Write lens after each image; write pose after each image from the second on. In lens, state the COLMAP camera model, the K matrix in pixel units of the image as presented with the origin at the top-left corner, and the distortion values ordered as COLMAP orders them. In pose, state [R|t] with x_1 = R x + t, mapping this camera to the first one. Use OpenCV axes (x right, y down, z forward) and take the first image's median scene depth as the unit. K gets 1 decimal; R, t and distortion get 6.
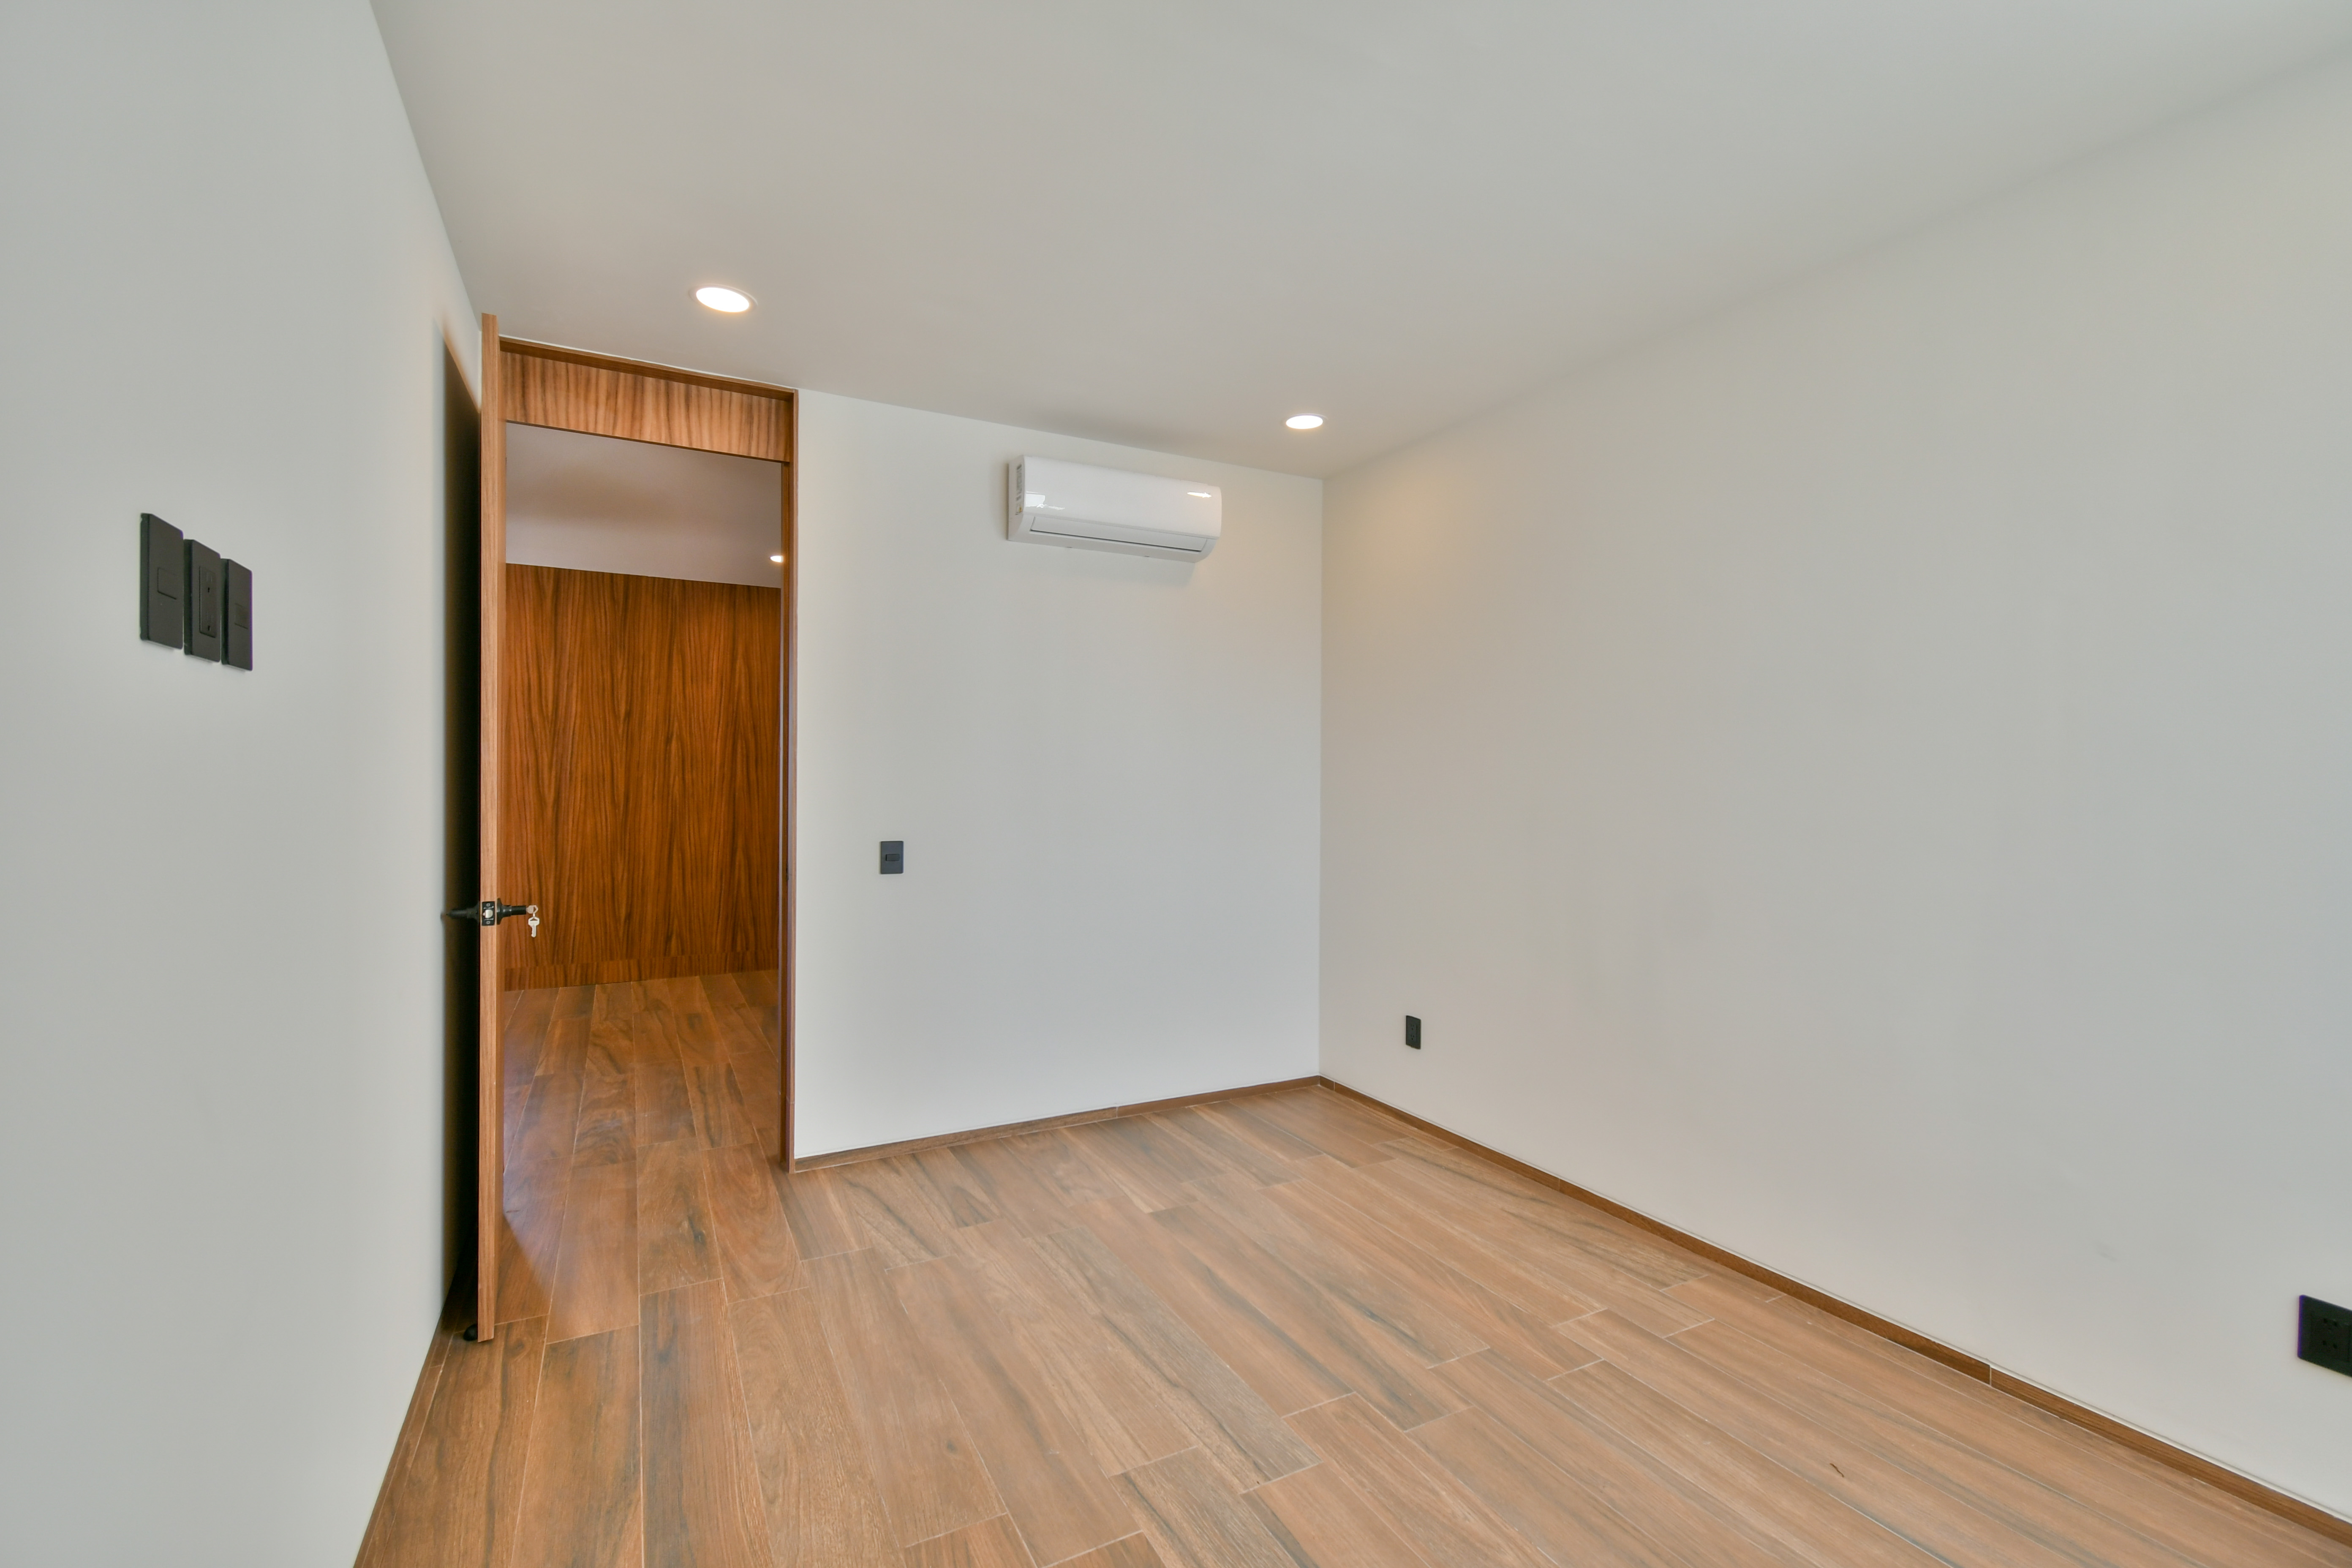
lens RADIAL K [[1054.0, 0, 1176.0], [0, 1054.0, 784.0], [0, 0, 1]] dist [0.013148, -0.007838]
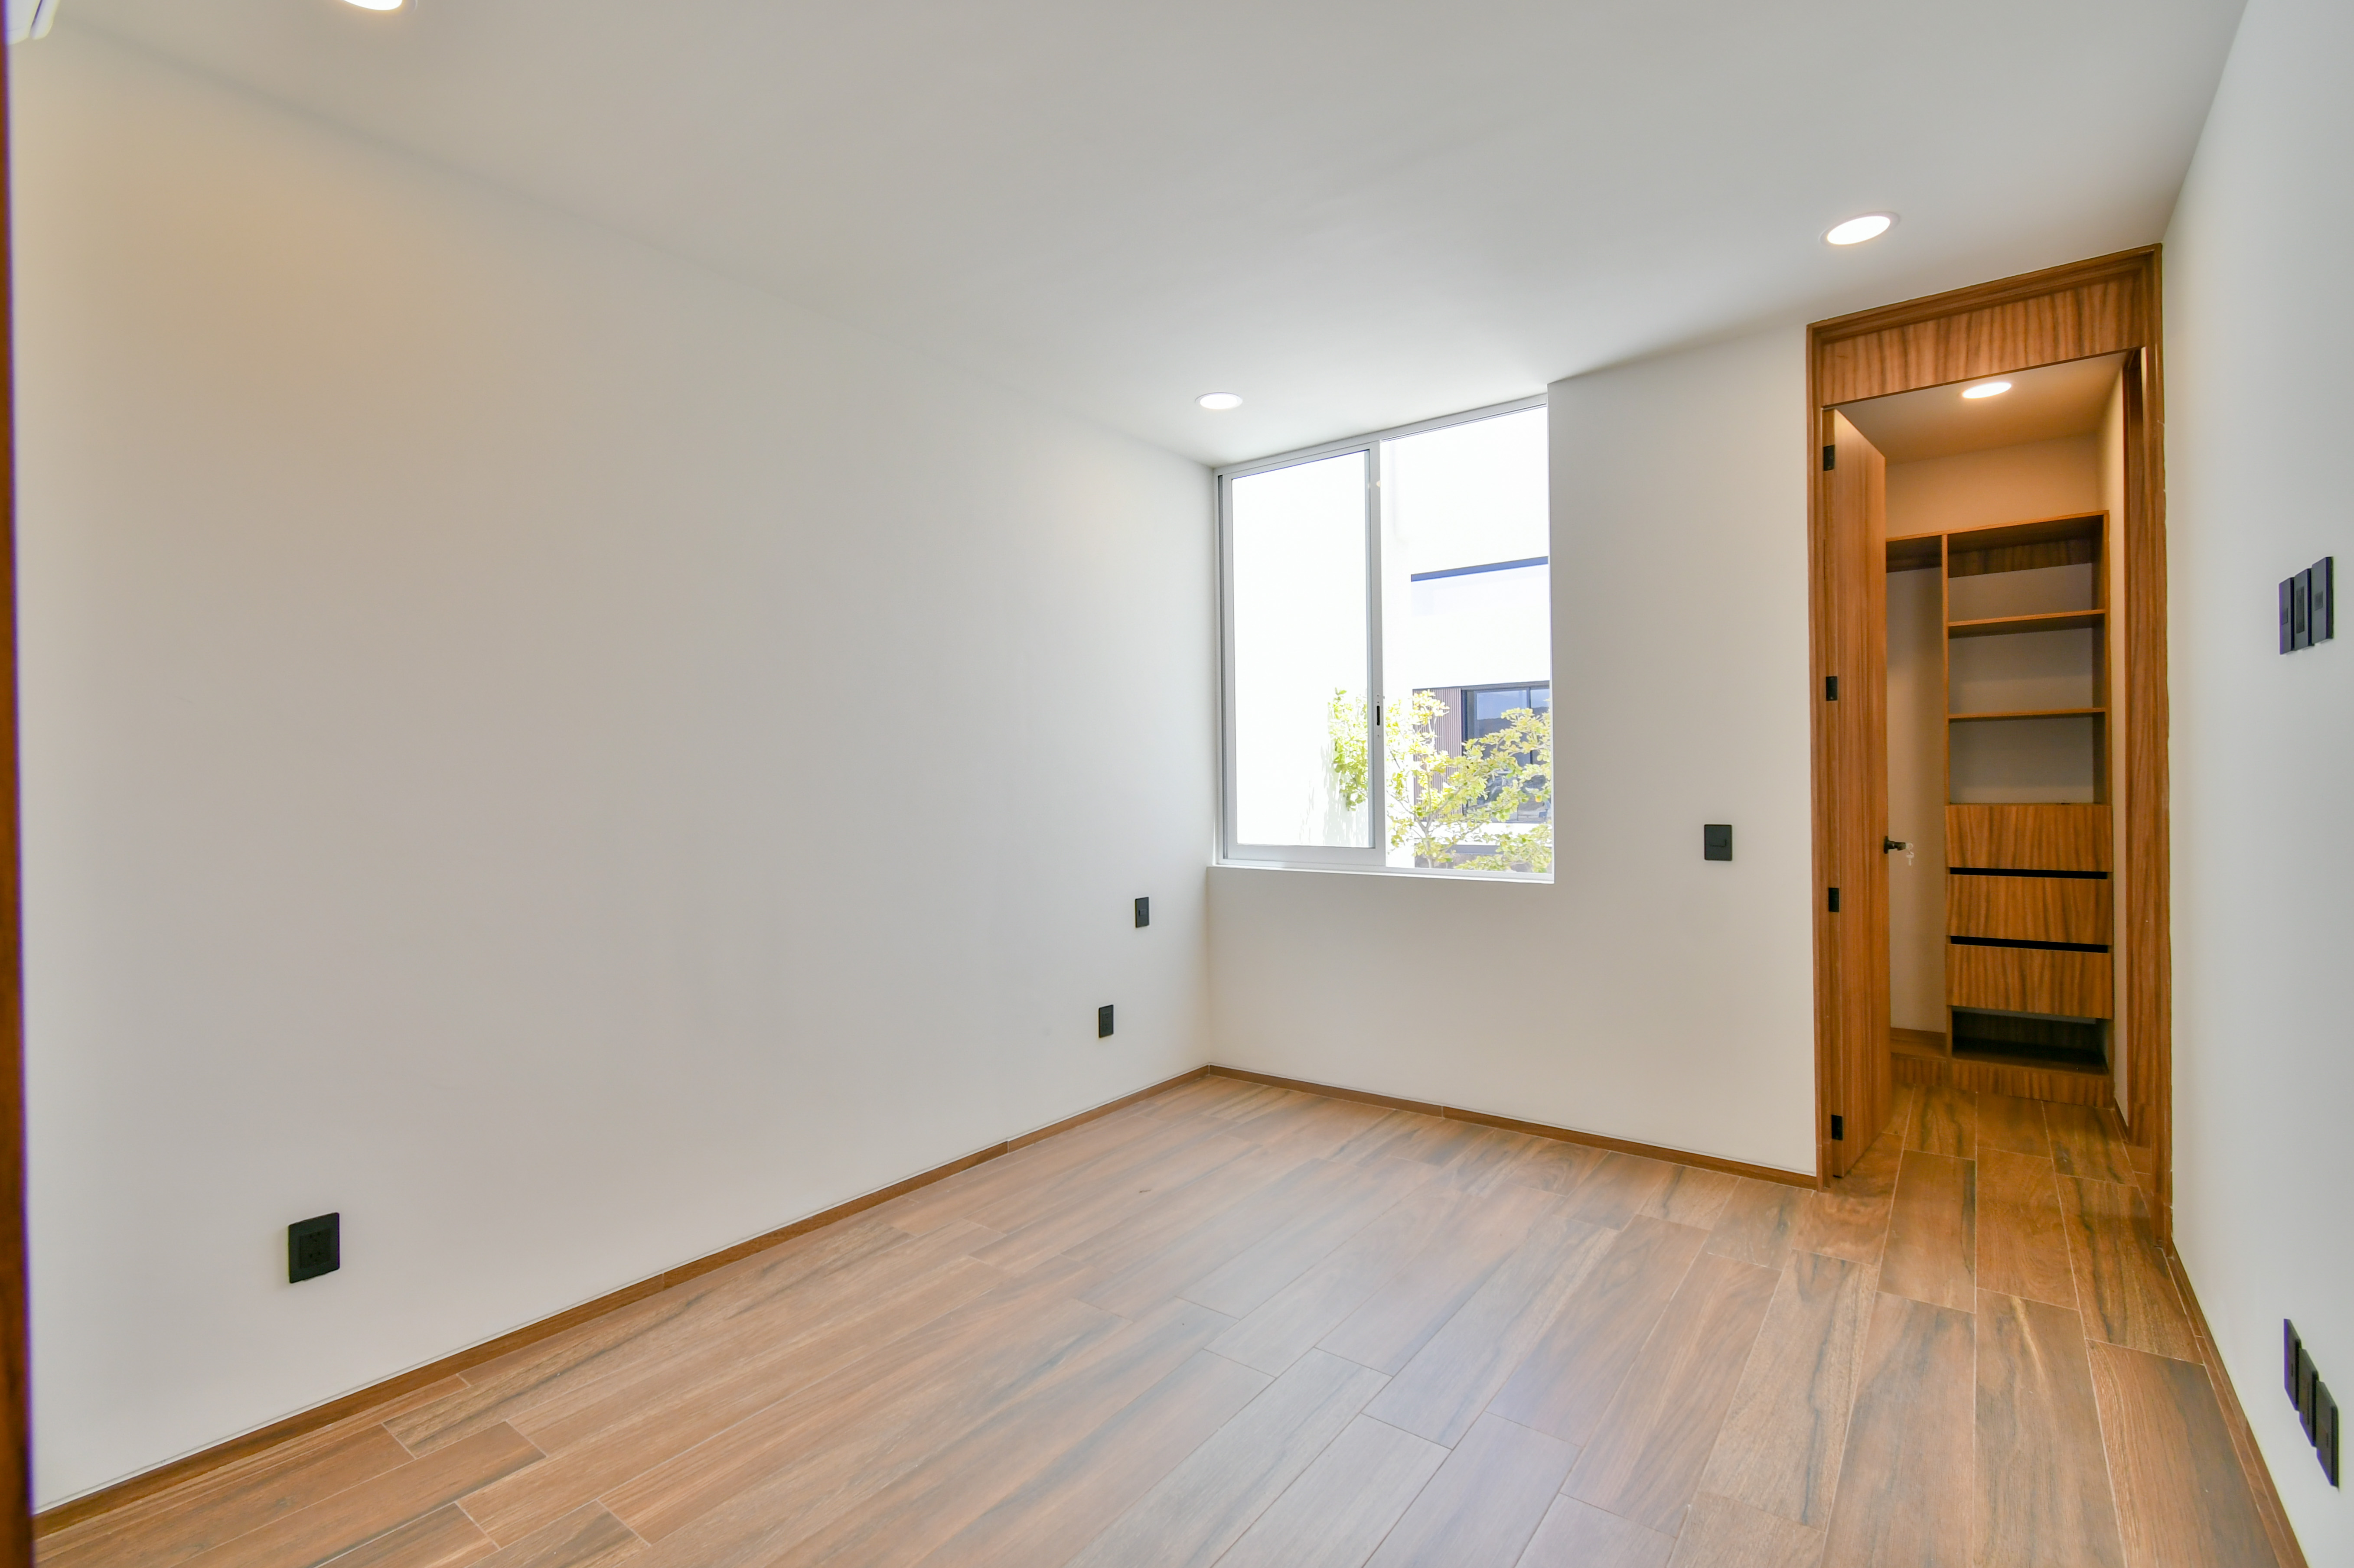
lens RADIAL K [[1054.8, 0, 1177.0], [0, 1054.8, 784.0], [0, 0, 1]] dist [0.013148, -0.007838]
pose [[-0.433692, -0.014538, 0.900944, -0.558640], [0.004059, 0.999828, 0.018088, -0.008305], [-0.901052, 0.011501, -0.433559, 1.071968]]
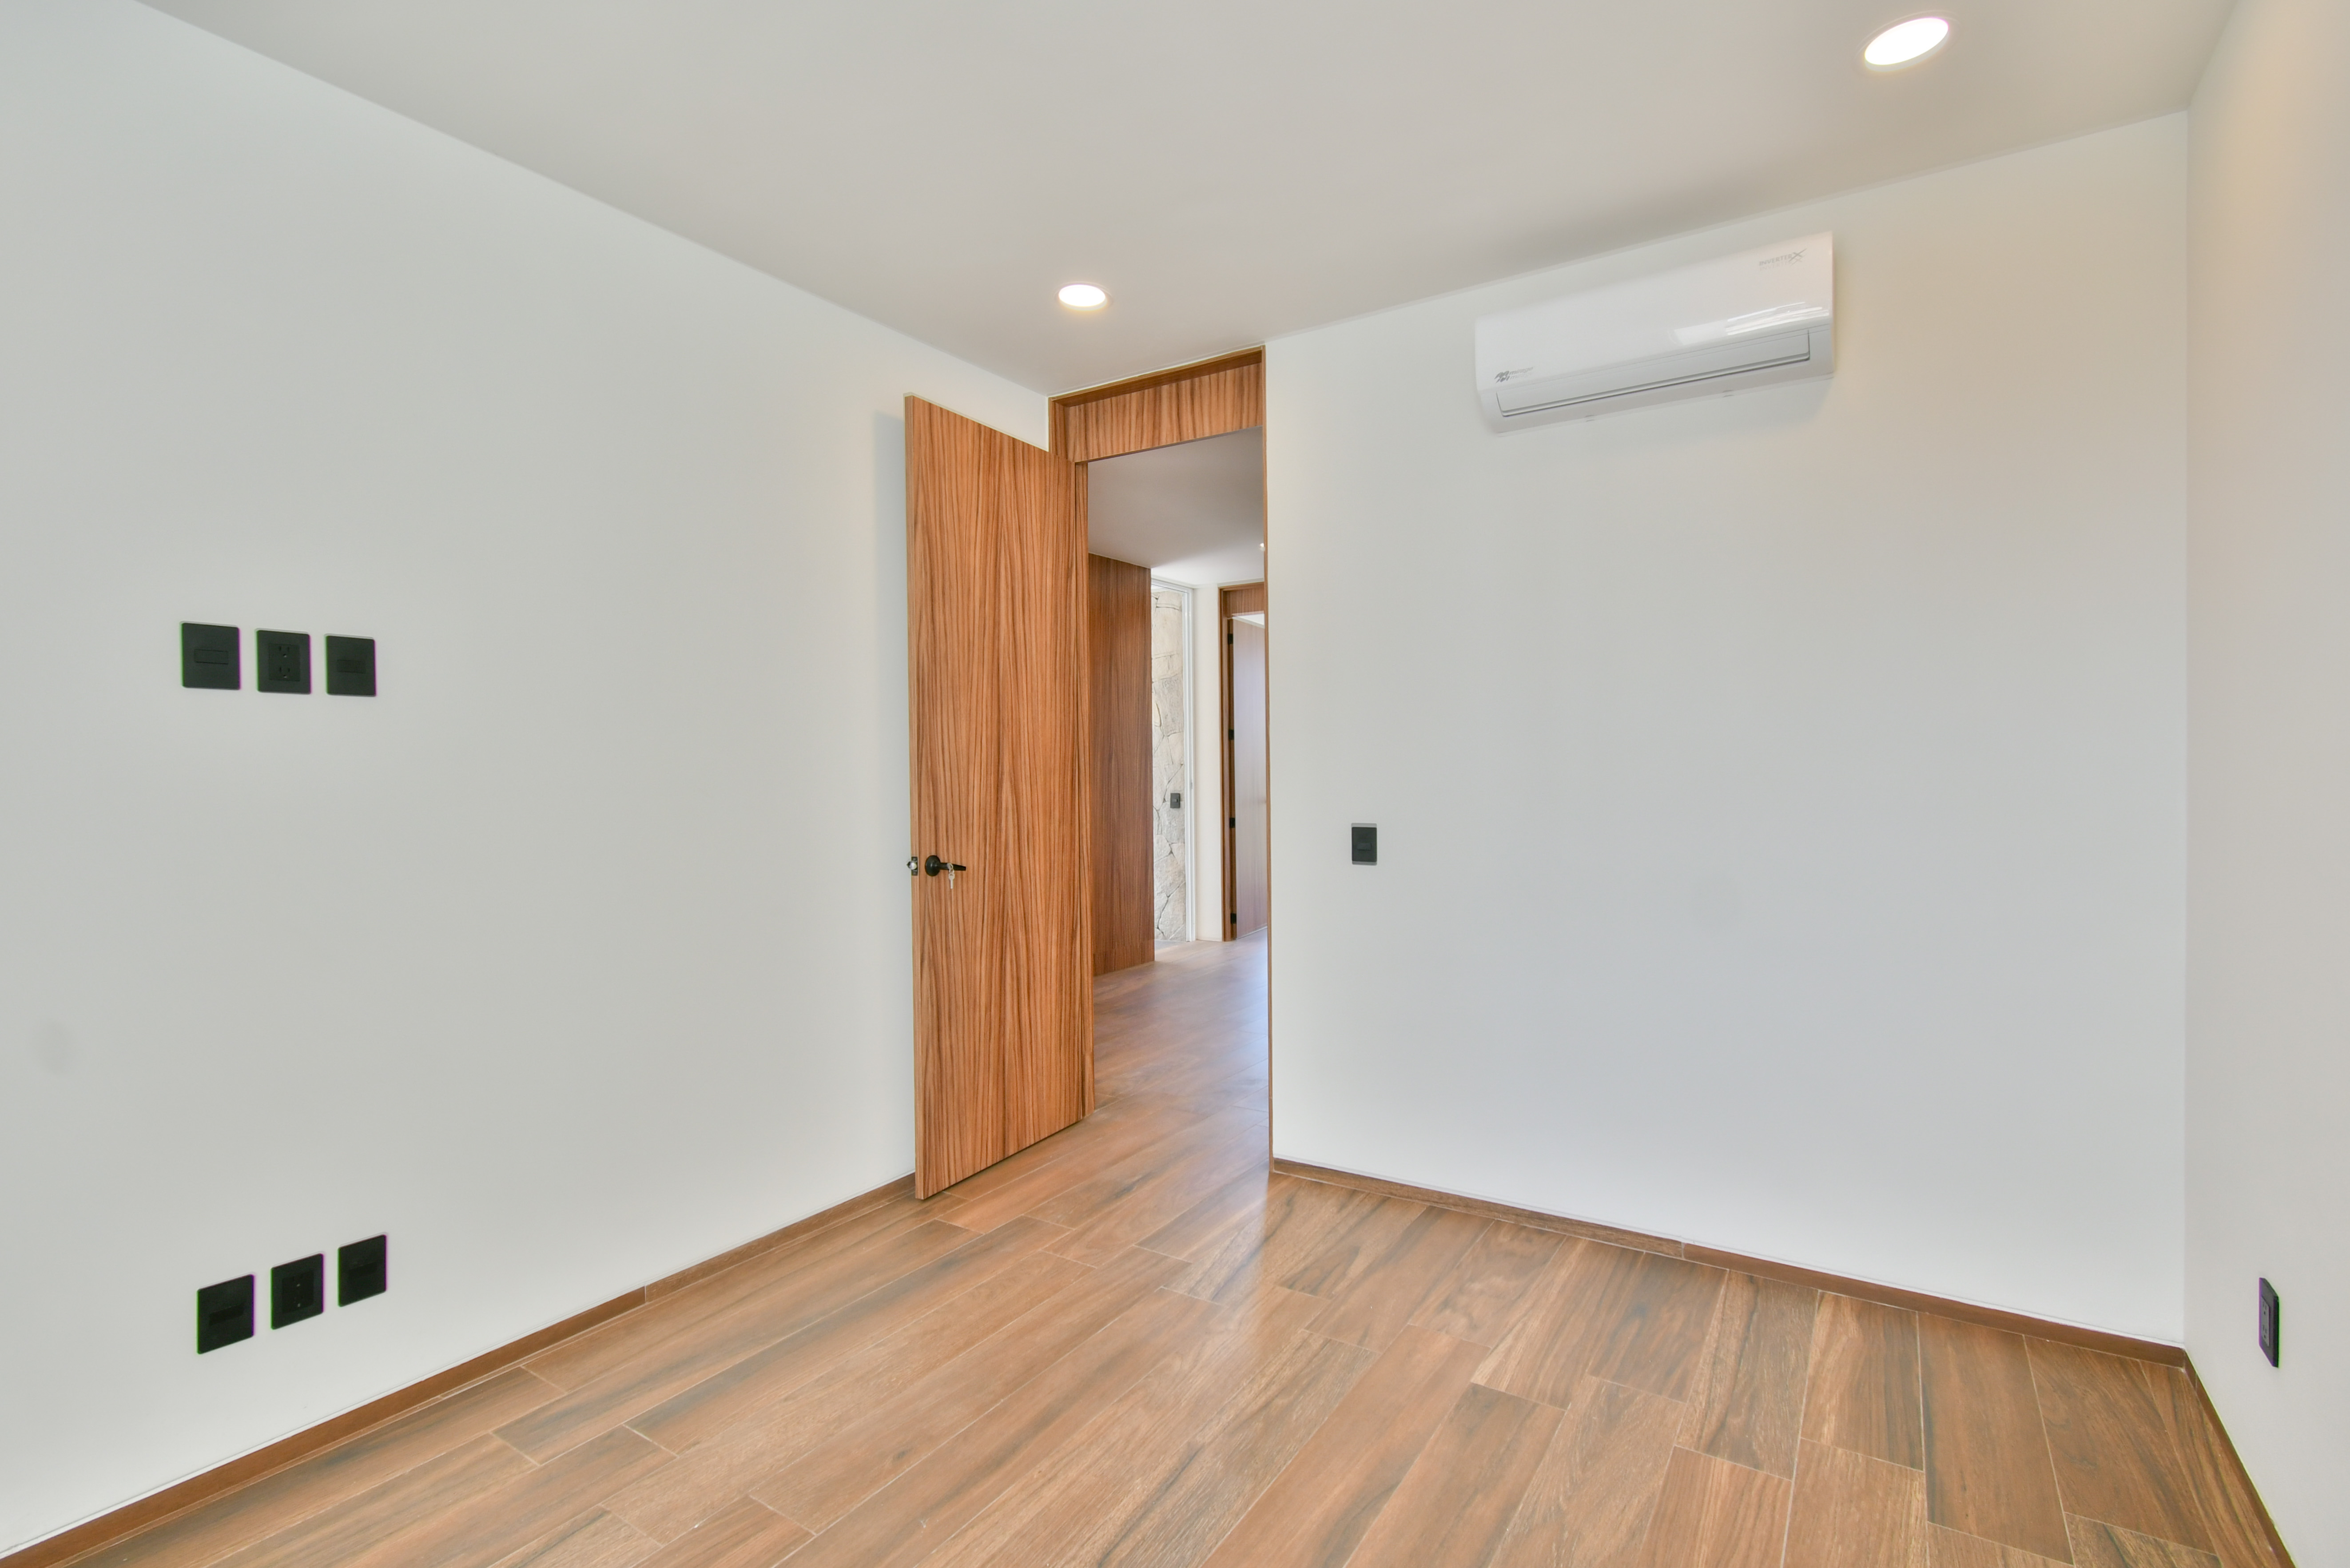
lens RADIAL K [[1094.4, 0, 1175.0], [0, 1094.4, 784.0], [0, 0, 1]] dist [0.002741, -0.000144]
pose [[0.467987, -0.001508, -0.883734, 0.521363], [0.008013, 0.999965, 0.002537, 0.018665], [0.883699, -0.008269, 0.467982, 0.519064]]
